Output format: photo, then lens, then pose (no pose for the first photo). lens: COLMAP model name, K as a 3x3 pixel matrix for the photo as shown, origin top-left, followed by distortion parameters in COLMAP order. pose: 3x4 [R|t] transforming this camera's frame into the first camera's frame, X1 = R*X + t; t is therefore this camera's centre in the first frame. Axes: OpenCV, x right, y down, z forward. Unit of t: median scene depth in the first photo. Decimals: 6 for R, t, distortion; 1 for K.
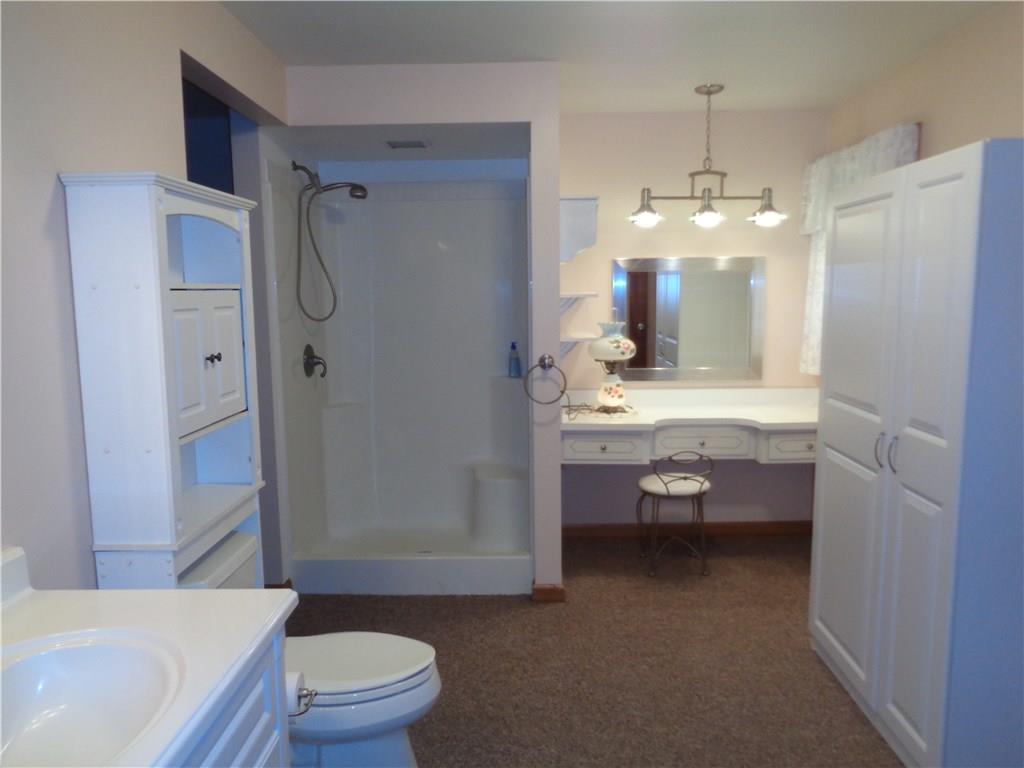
lens RADIAL K [[763.1, 0, 512.0], [0, 763.1, 384.0], [0, 0, 1]] dist [-0.002954, -0.004021]
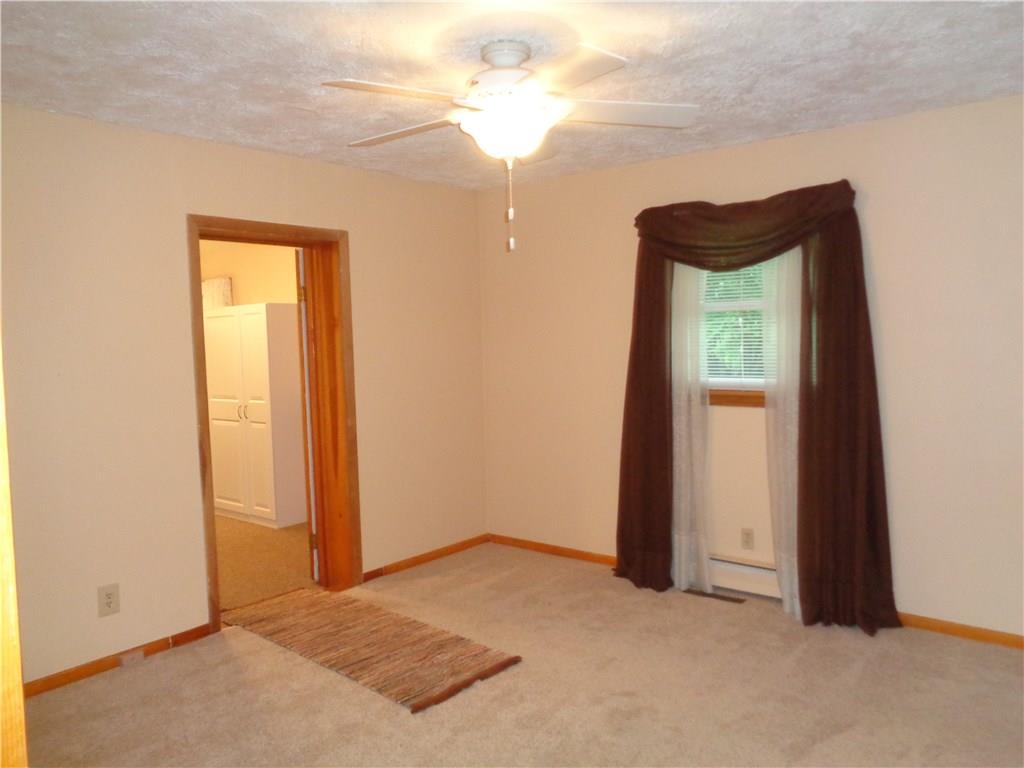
lens RADIAL K [[763.1, 0, 512.0], [0, 763.1, 384.0], [0, 0, 1]] dist [-0.002954, -0.004021]
pose [[0.623441, -0.055774, 0.779879, -1.084534], [0.123357, 0.991977, -0.027669, 0.199505], [-0.772078, 0.113453, 0.625319, -1.526942]]
